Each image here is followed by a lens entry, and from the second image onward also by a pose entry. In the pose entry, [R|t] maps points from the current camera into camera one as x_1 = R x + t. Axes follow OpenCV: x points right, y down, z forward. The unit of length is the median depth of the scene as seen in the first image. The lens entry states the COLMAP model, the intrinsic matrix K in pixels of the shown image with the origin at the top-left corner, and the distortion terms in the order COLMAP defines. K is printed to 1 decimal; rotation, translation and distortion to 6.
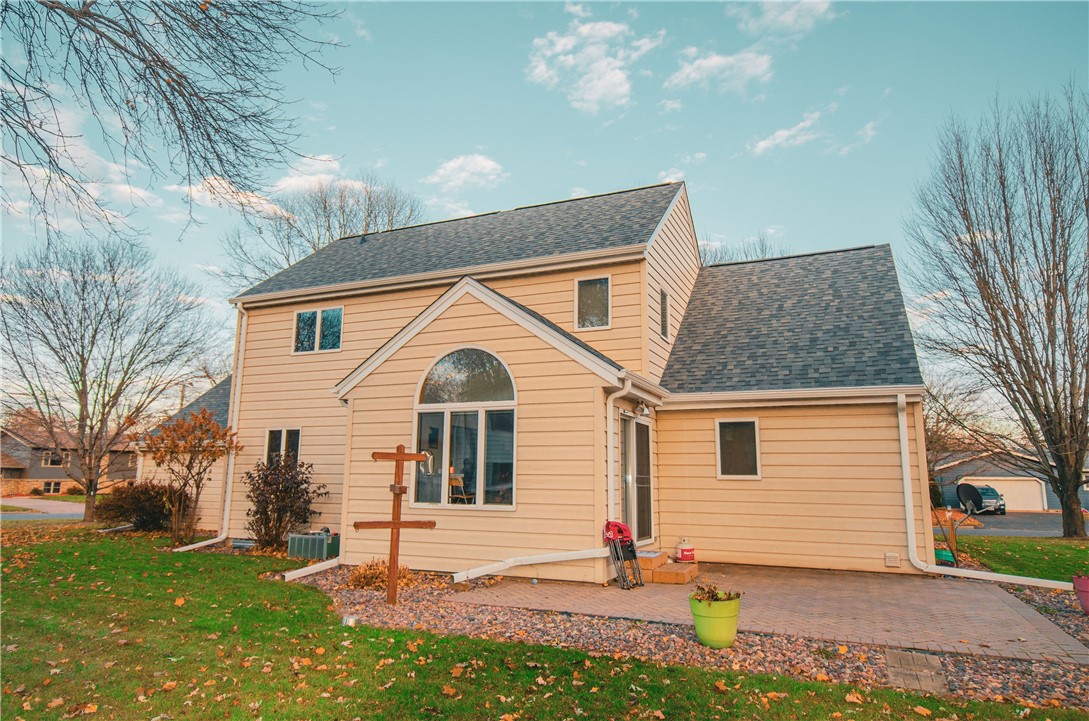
lens RADIAL K [[684.8, 0, 544.5], [0, 684.8, 360.5], [0, 0, 1]] dist [0.003544, 0.000045]
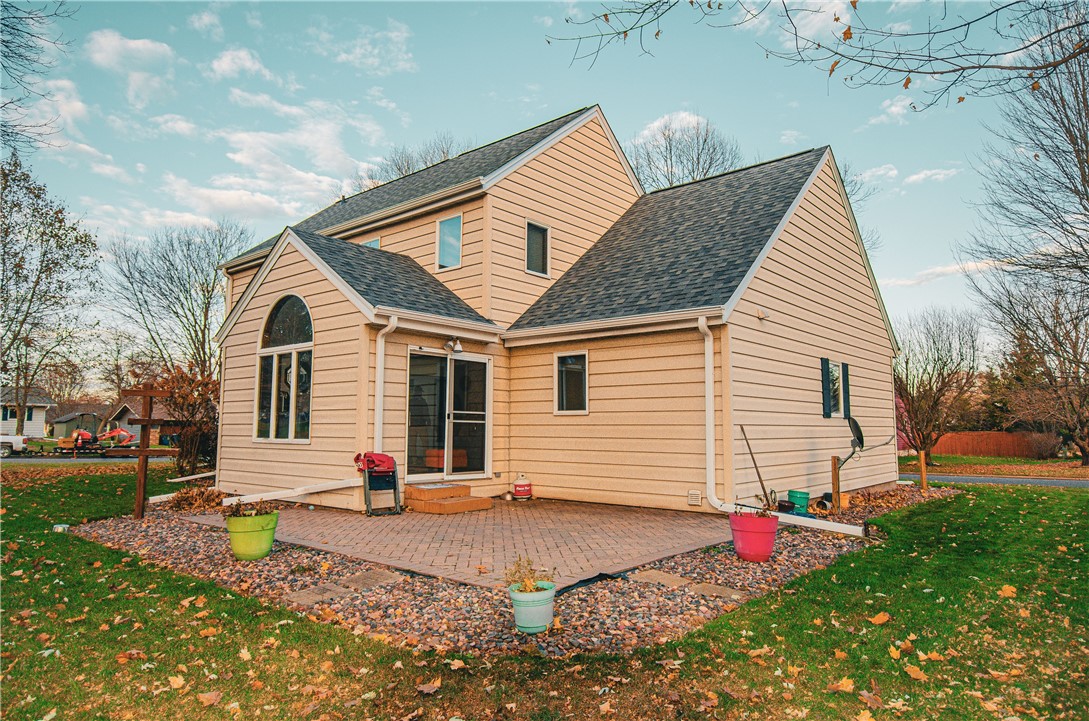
lens RADIAL K [[684.8, 0, 544.5], [0, 684.8, 360.5], [0, 0, 1]] dist [0.003544, 0.000045]
pose [[0.958365, -0.033416, -0.283584, 0.526065], [0.053034, 0.996680, 0.061782, 0.035672], [0.280578, -0.074249, 0.956955, 0.070760]]
